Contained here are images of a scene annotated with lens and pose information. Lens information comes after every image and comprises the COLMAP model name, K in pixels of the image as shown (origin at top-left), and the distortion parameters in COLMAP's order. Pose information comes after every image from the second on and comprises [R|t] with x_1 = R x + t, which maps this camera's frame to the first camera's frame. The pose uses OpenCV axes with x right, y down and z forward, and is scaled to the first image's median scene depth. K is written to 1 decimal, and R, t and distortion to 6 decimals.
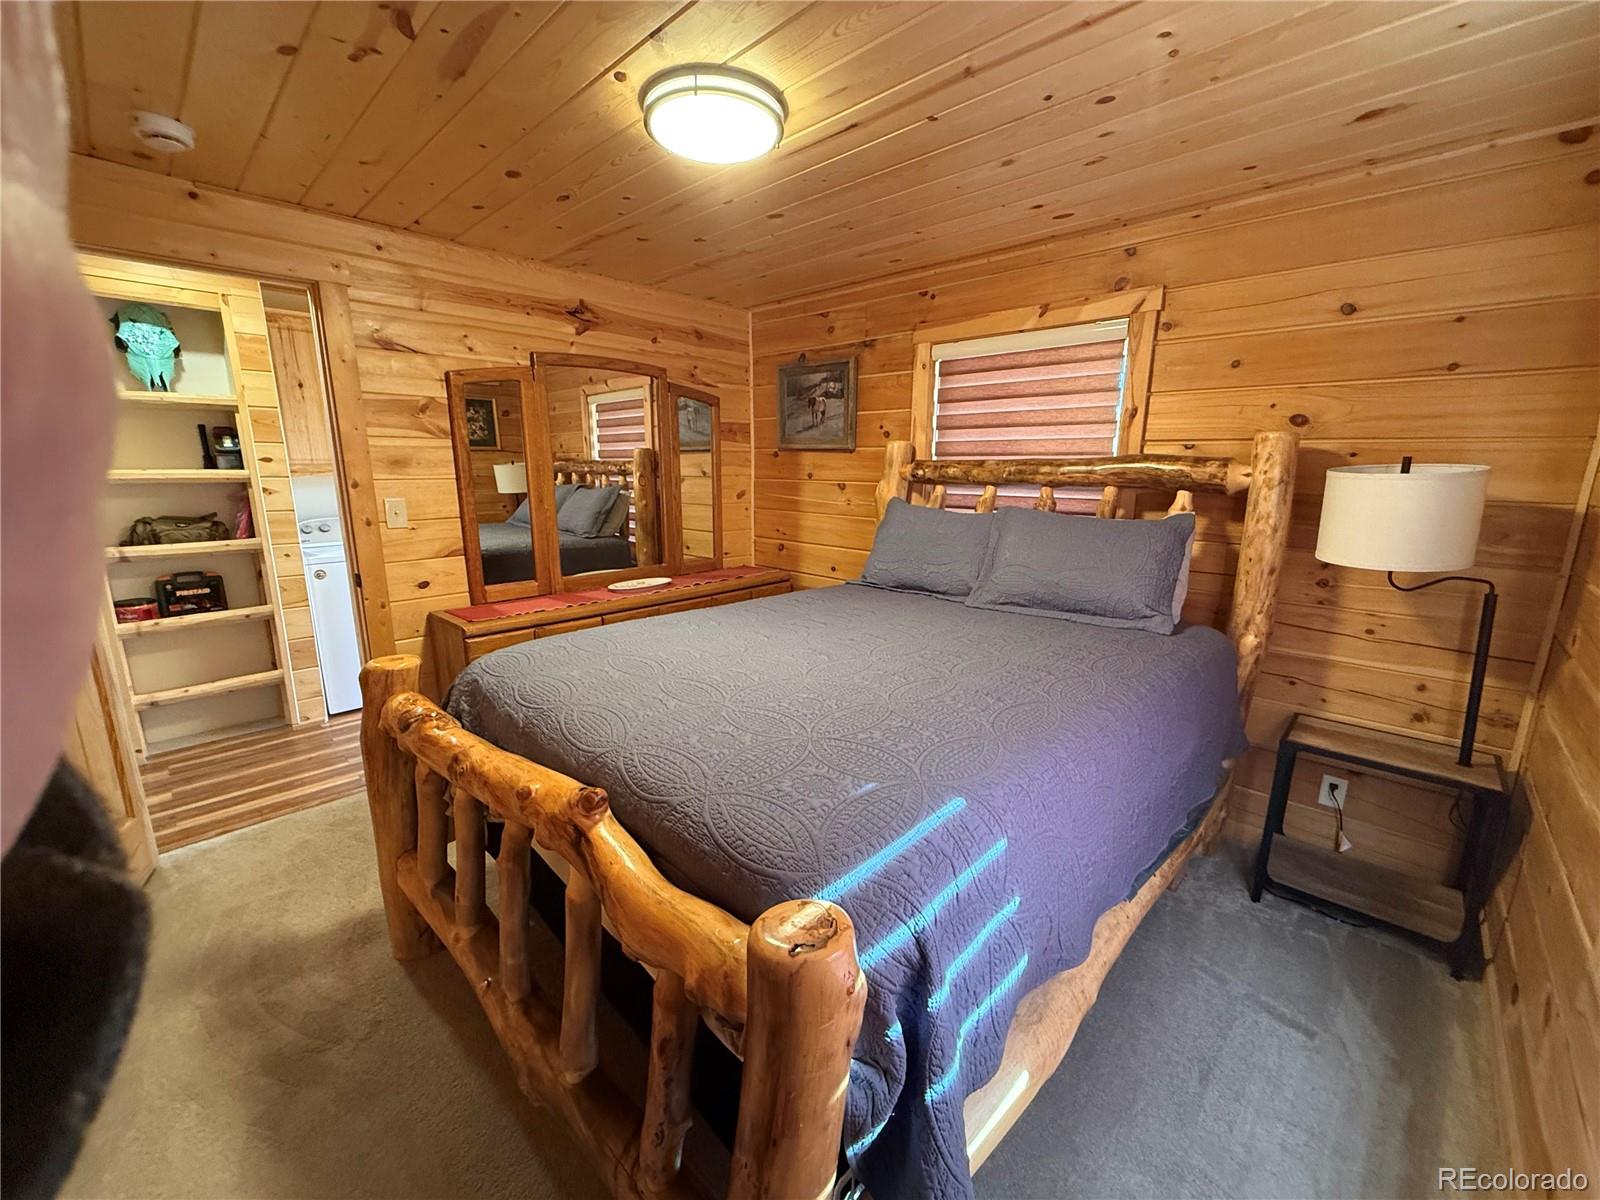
lens RADIAL K [[635.2, 0, 799.2], [0, 635.2, 597.8], [0, 0, 1]] dist [0.001727, 0.000216]
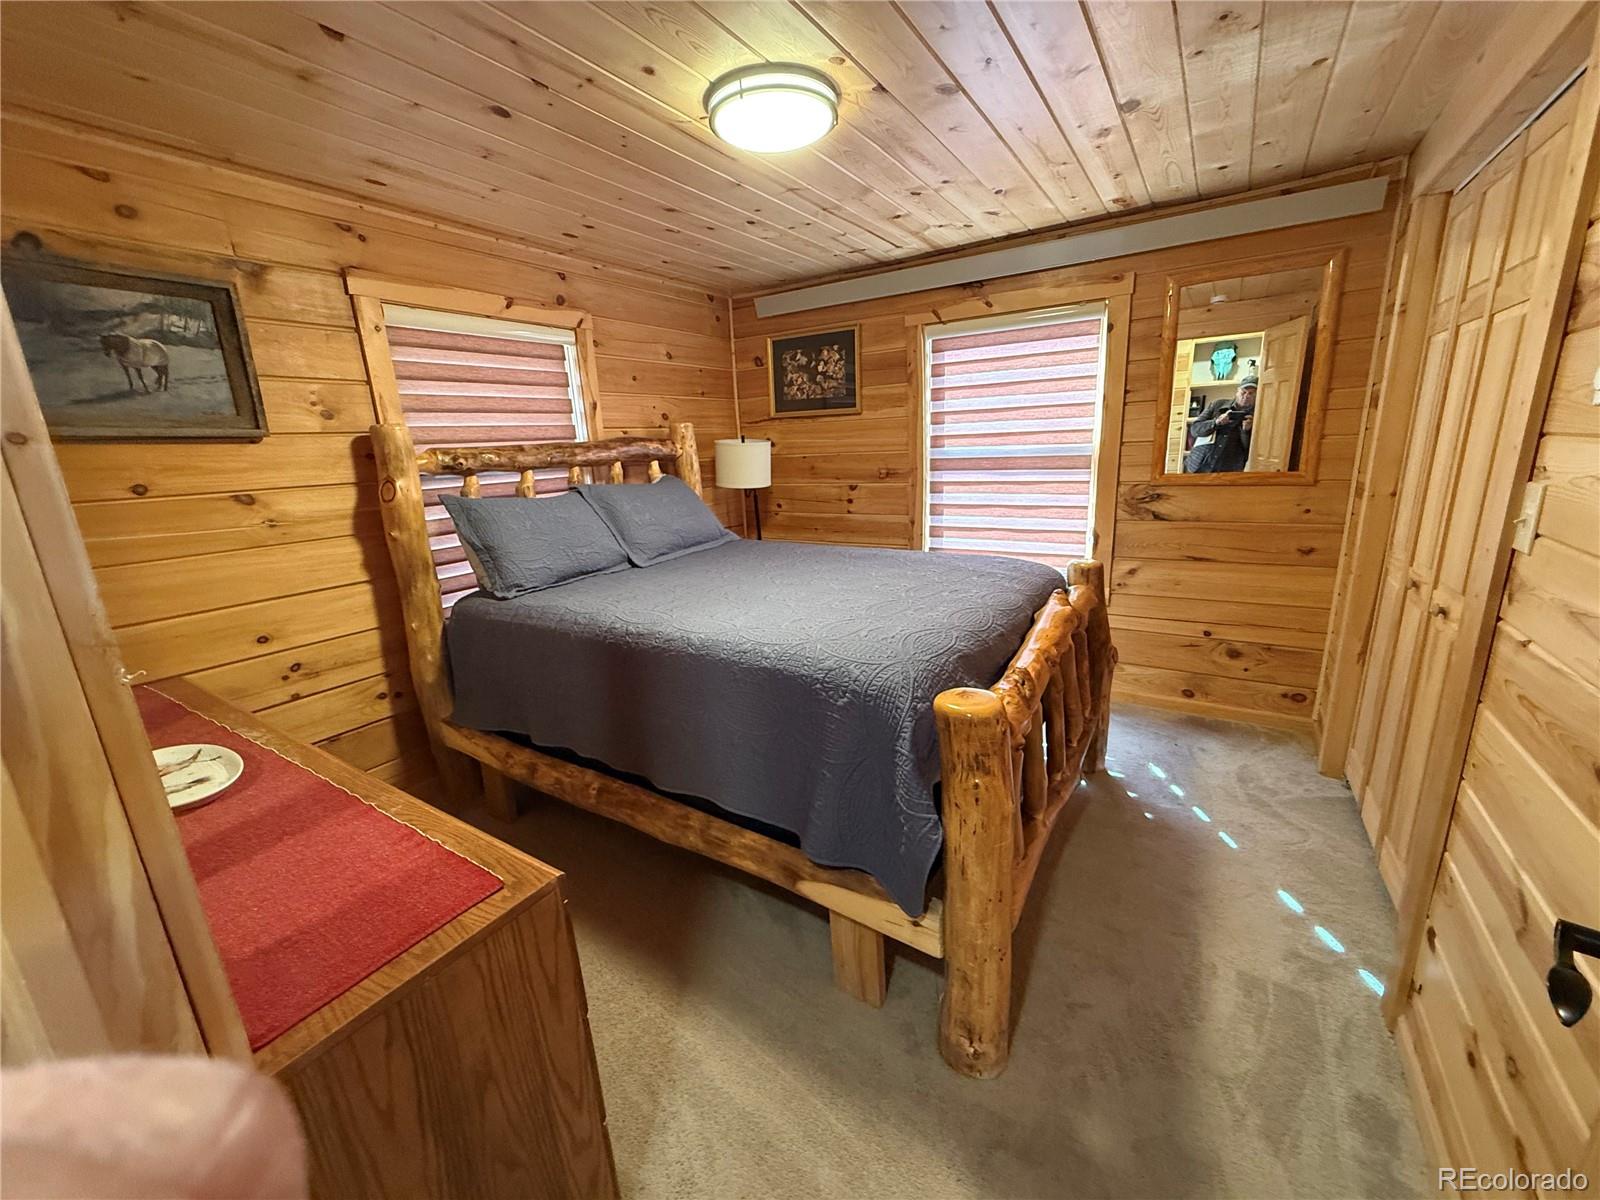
lens RADIAL K [[635.2, 0, 799.0], [0, 635.2, 601.2], [0, 0, 1]] dist [0.001727, 0.000216]
pose [[-0.192778, -0.238717, 0.951762, -0.743002], [0.246783, 0.926984, 0.282488, -0.151478], [-0.949703, 0.289336, -0.119791, 0.719139]]
